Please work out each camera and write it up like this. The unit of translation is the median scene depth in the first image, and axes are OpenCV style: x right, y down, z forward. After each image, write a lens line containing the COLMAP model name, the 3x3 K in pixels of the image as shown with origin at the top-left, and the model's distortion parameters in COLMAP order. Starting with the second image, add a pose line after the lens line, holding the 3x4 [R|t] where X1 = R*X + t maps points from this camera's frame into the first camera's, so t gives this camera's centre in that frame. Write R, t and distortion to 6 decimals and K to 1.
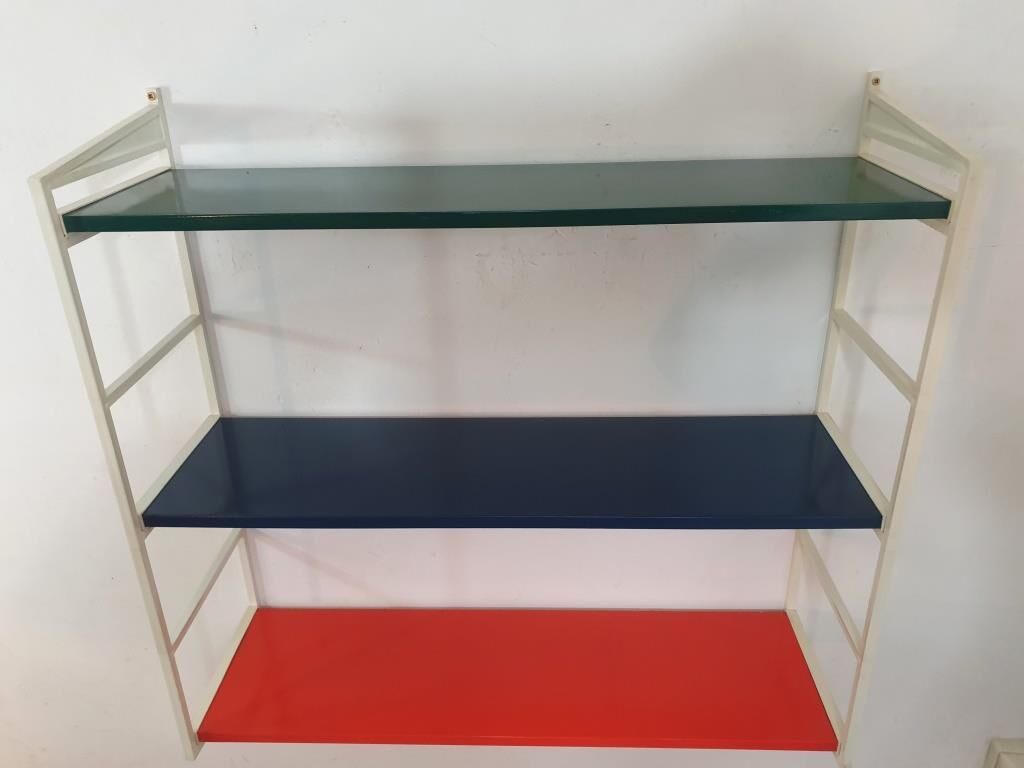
lens RADIAL K [[804.5, 0, 515.6], [0, 804.5, 377.1], [0, 0, 1]] dist [0.038629, -0.003983]
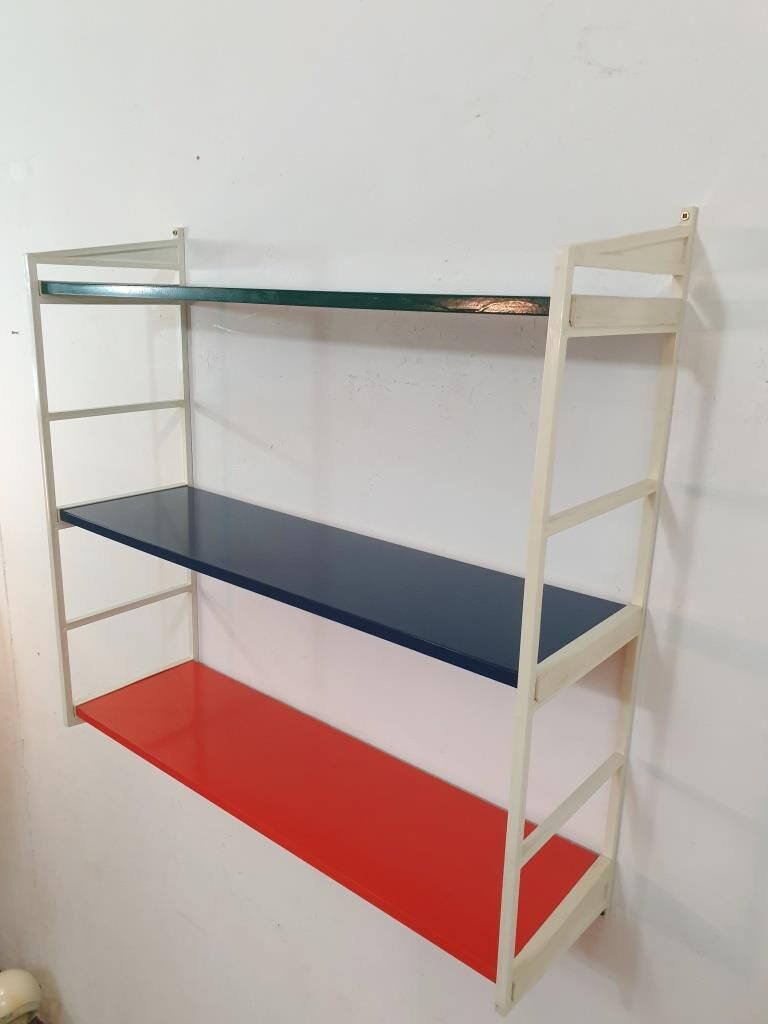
lens RADIAL K [[804.5, 0, 390.2], [0, 804.5, 504.7], [0, 0, 1]] dist [0.038629, -0.003983]
pose [[0.796187, 0.201019, -0.570681, 0.708044], [-0.293274, 0.953206, -0.073401, 0.089386], [0.529222, 0.225807, 0.817885, 0.161195]]
